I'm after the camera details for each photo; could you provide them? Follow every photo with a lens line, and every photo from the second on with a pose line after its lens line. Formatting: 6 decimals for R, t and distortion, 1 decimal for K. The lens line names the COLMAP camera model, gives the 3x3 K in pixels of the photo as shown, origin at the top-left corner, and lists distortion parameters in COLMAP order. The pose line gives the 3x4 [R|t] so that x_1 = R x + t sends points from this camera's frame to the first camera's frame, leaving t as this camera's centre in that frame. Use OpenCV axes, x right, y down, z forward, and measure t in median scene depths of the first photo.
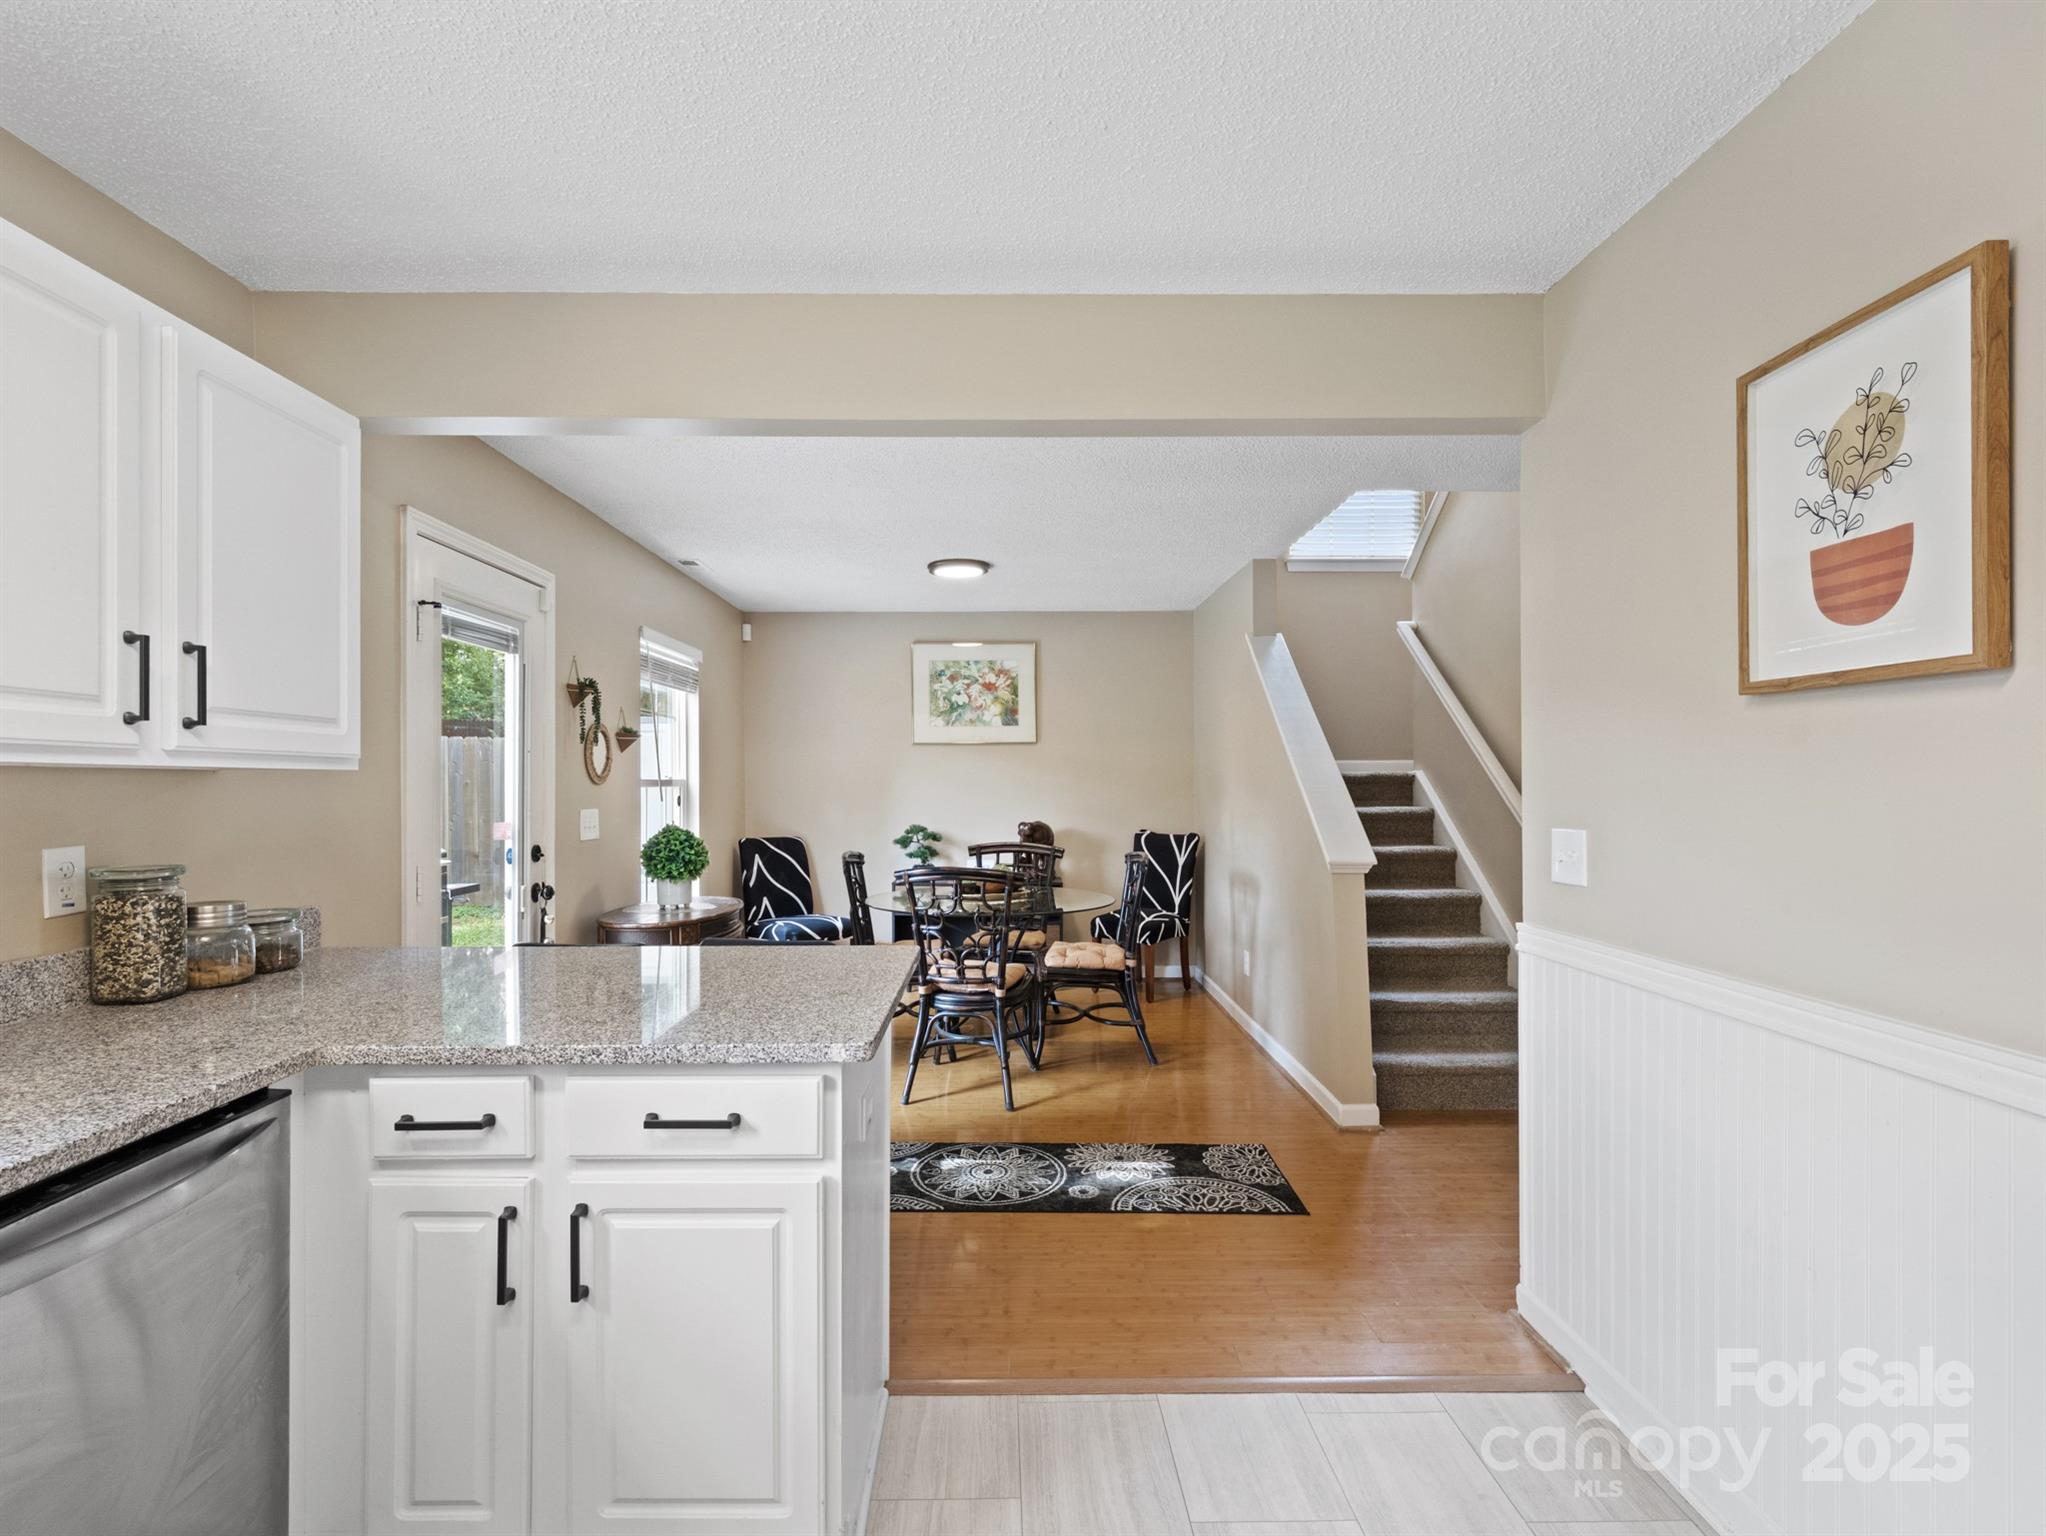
lens RADIAL K [[993.2, 0, 1030.1], [0, 993.2, 780.7], [0, 0, 1]] dist [-0.009002, 0.000880]
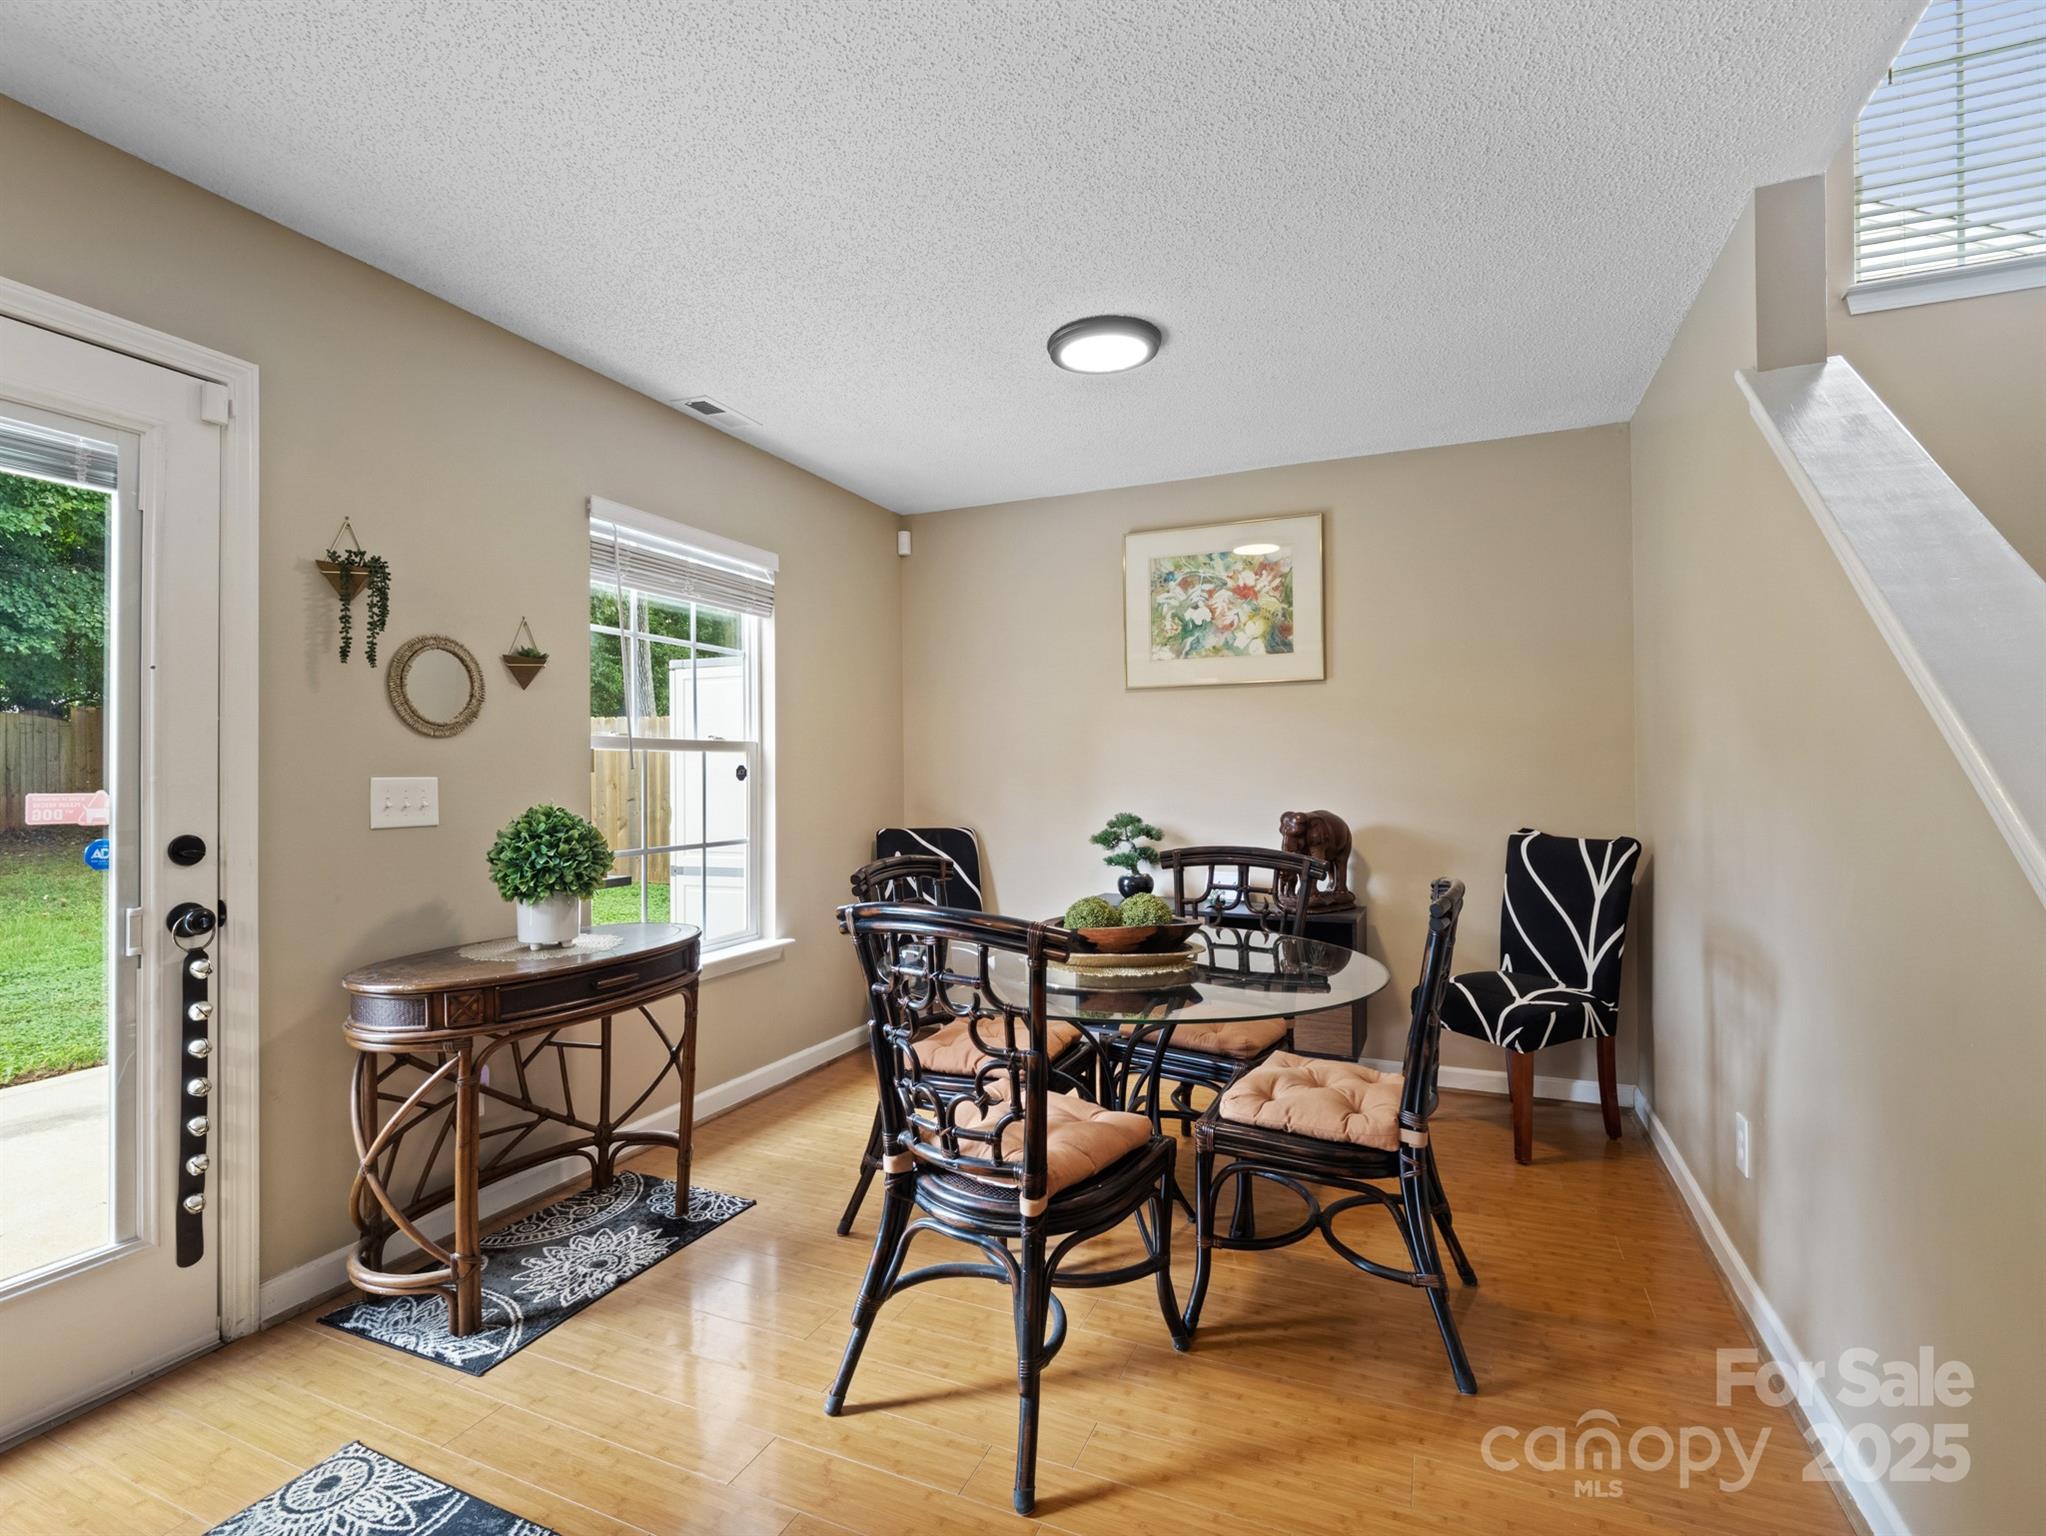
lens RADIAL K [[993.2, 0, 1011.2], [0, 993.2, 769.9], [0, 0, 1]] dist [-0.009002, 0.000880]
pose [[0.904713, -0.003559, -0.426006, 0.093125], [0.002991, 0.999994, -0.002003, 0.017200], [0.426010, 0.000538, 0.904718, 0.391568]]
